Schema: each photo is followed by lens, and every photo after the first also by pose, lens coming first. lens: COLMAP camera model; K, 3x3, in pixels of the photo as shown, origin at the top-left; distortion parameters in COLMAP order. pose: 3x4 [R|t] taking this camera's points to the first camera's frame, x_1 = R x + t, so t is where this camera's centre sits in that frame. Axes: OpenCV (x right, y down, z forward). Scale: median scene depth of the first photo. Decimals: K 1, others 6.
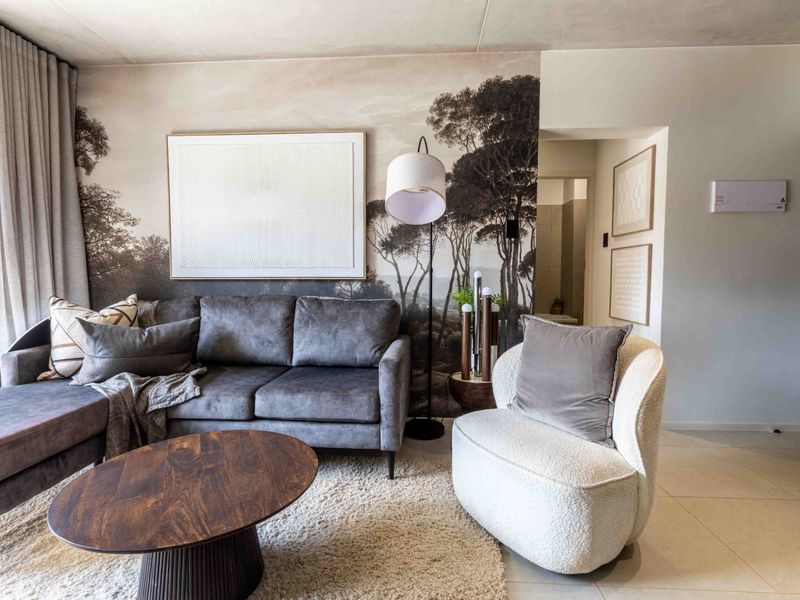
lens RADIAL K [[399.5, 0, 400.0], [0, 399.5, 300.0], [0, 0, 1]] dist [-0.000573, 0.000041]
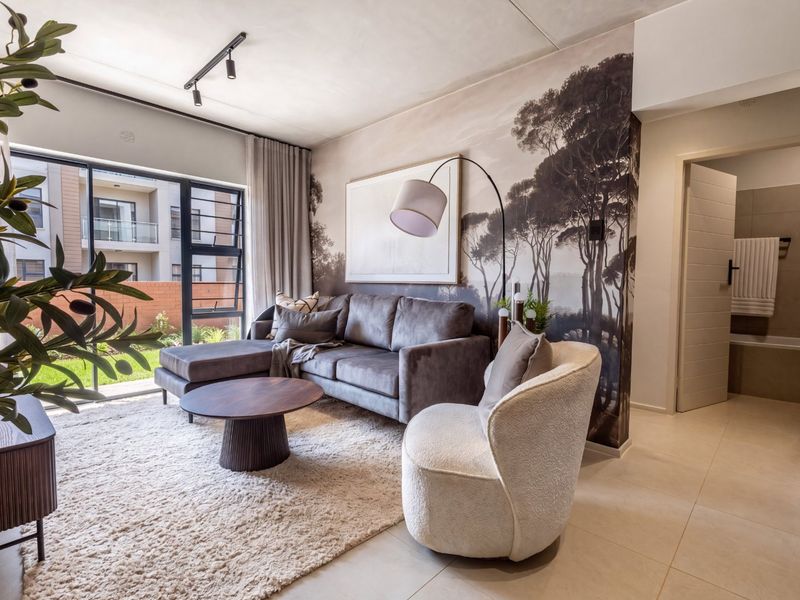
lens RADIAL K [[392.2, 0, 400.0], [0, 392.2, 300.0], [0, 0, 1]] dist [-0.000424, 0.000290]
pose [[0.764200, 0.038800, -0.643811, 0.517552], [-0.048817, 0.998805, 0.002248, -0.001283], [0.643129, 0.029711, 0.765181, 0.045263]]
